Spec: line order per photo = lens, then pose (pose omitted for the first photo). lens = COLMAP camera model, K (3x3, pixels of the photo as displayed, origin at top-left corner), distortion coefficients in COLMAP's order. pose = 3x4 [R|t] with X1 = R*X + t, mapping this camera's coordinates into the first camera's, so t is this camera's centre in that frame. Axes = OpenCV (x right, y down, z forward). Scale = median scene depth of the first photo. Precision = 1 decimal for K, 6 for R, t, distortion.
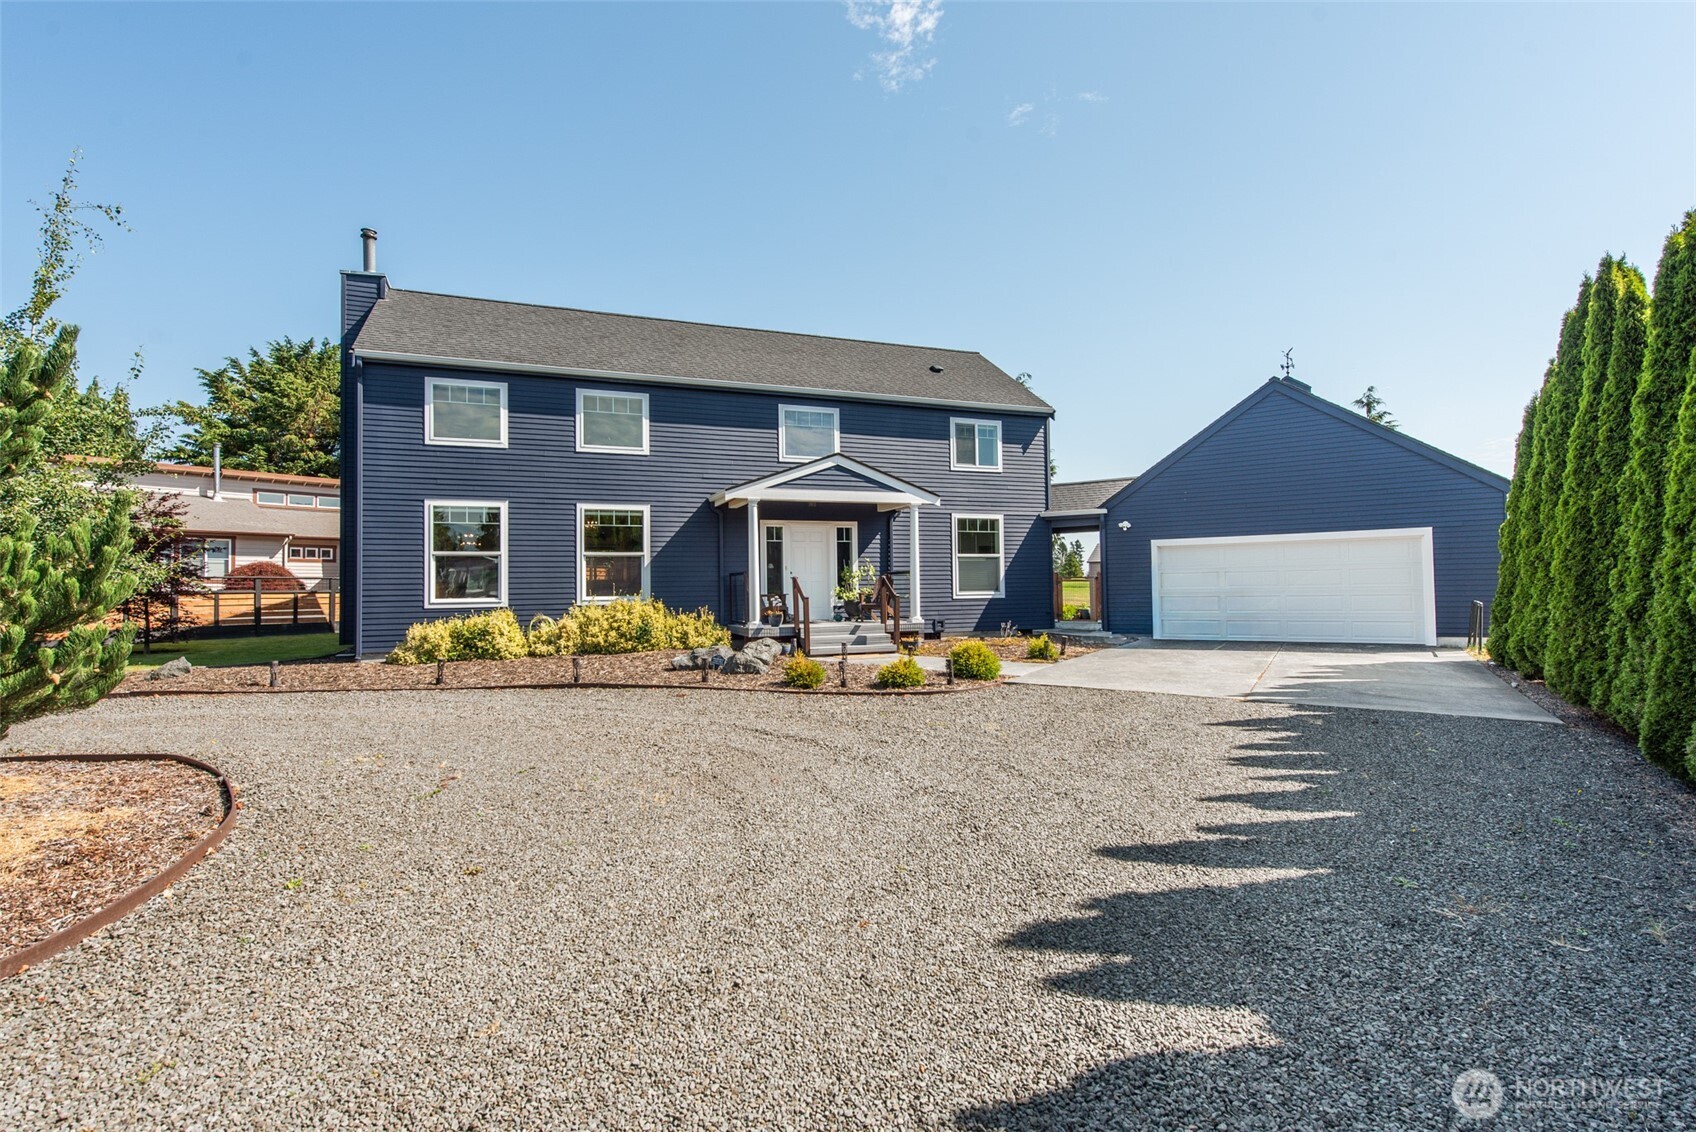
lens RADIAL K [[784.8, 0, 840.4], [0, 784.8, 565.5], [0, 0, 1]] dist [0.005740, -0.000392]
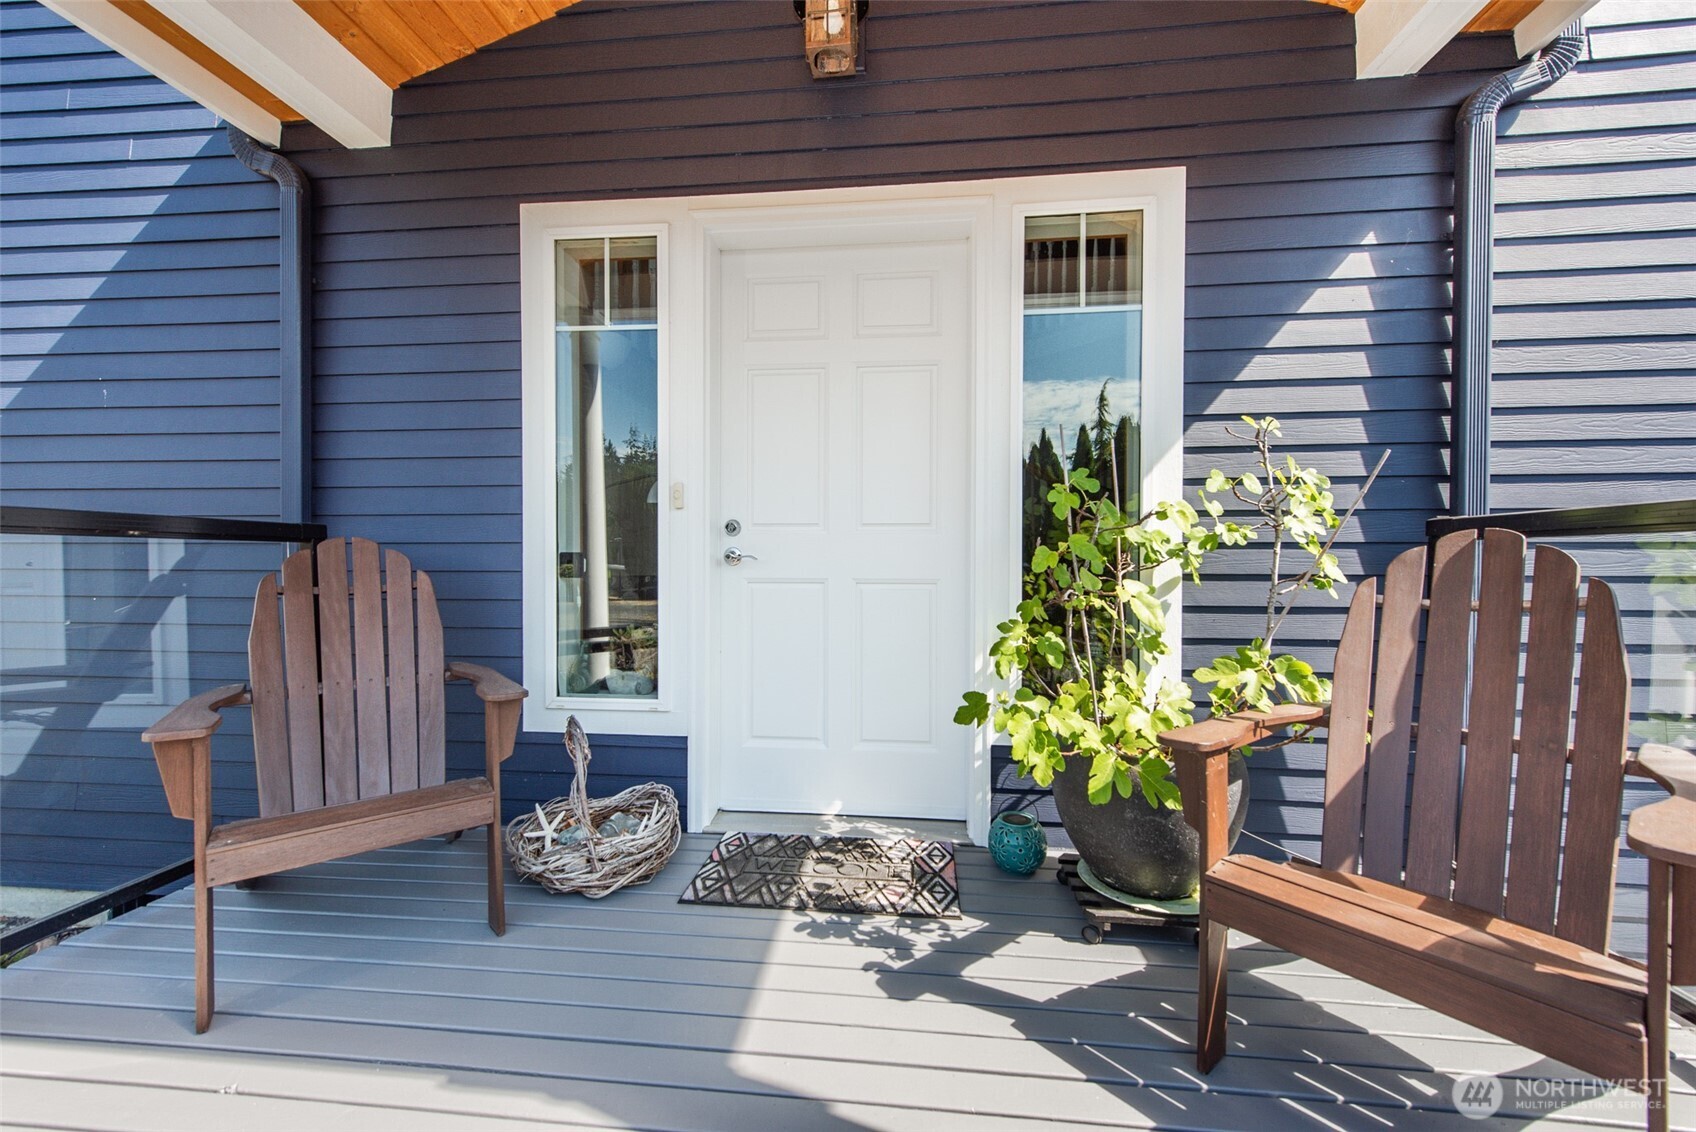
lens RADIAL K [[662.3, 0, 845.1], [0, 662.3, 571.8], [0, 0, 1]] dist [0.013038, -0.003347]
pose [[0.880382, 0.014684, -0.474038, 0.028319], [0.019085, 0.997614, 0.066347, 0.009305], [0.473882, -0.067458, 0.878001, 0.961114]]
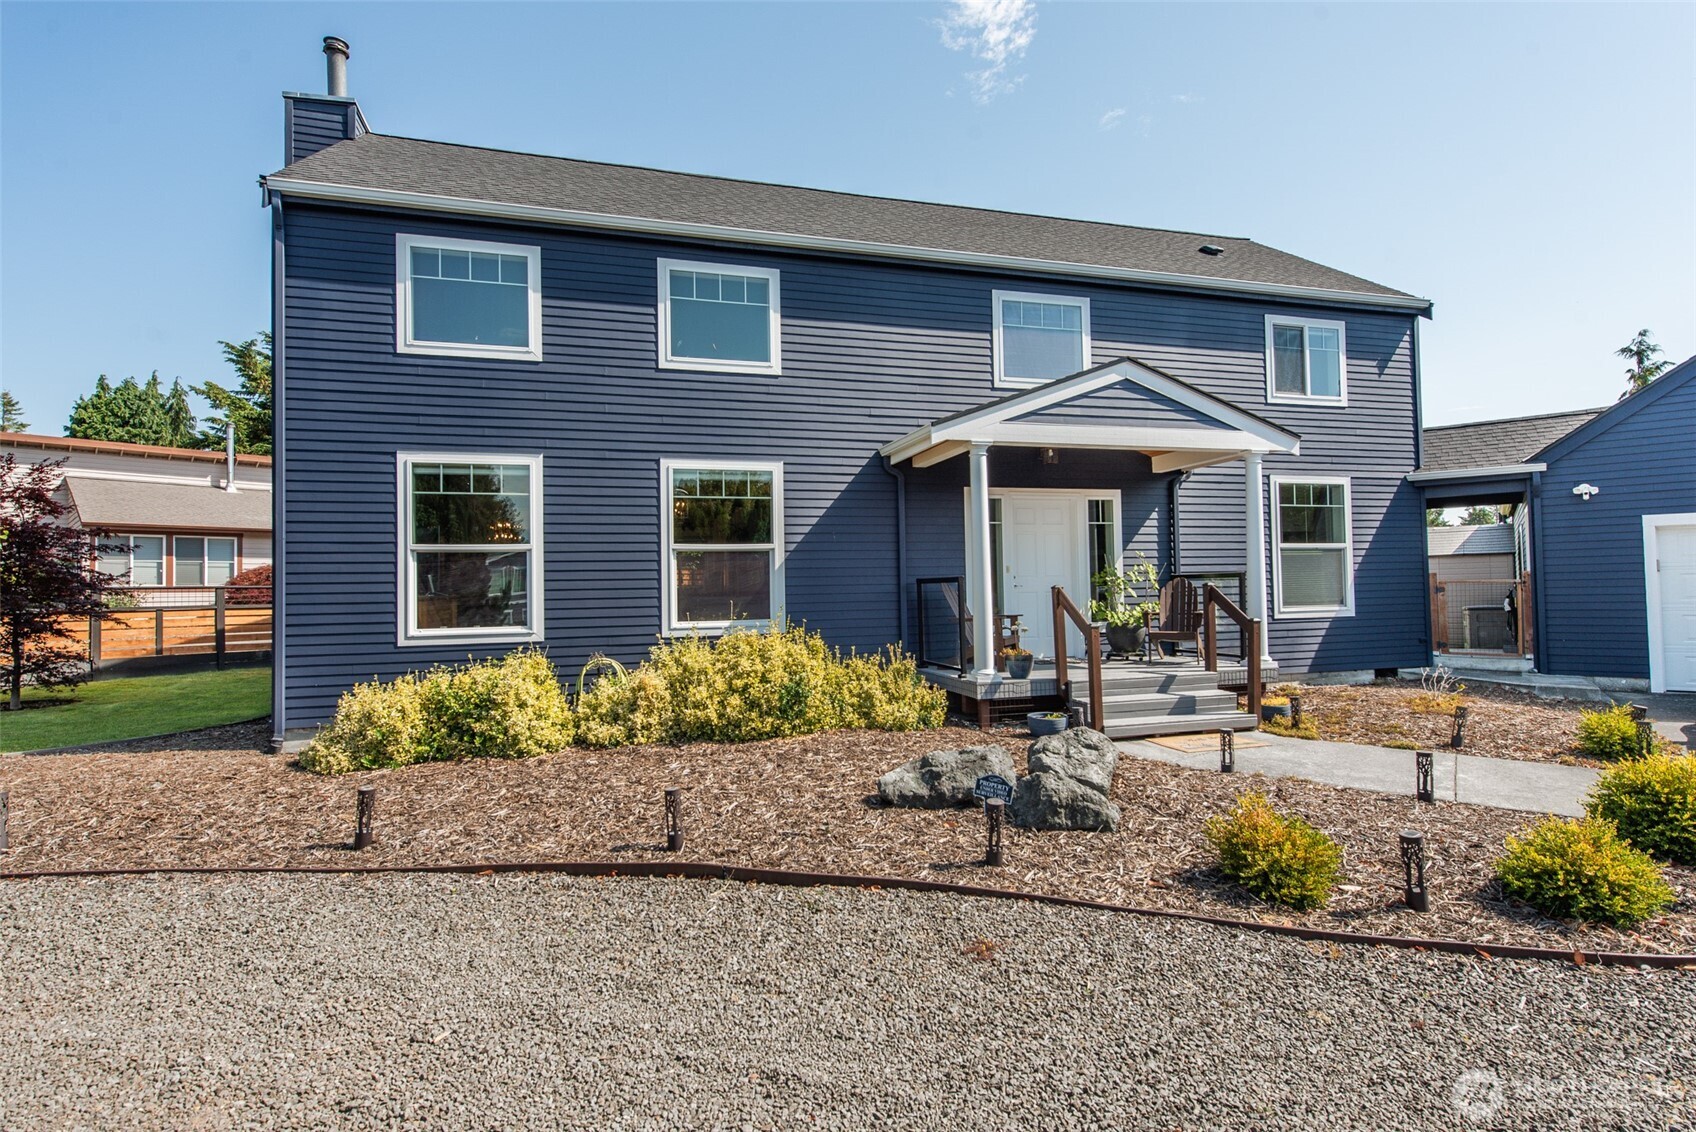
lens RADIAL K [[869.7, 0, 851.2], [0, 869.7, 568.9], [0, 0, 1]] dist [0.006847, -0.001431]
pose [[0.995317, -0.006753, -0.096430, -0.131758], [0.007188, 0.999966, 0.004161, -0.000633], [0.096399, -0.004835, 0.995331, 0.368356]]
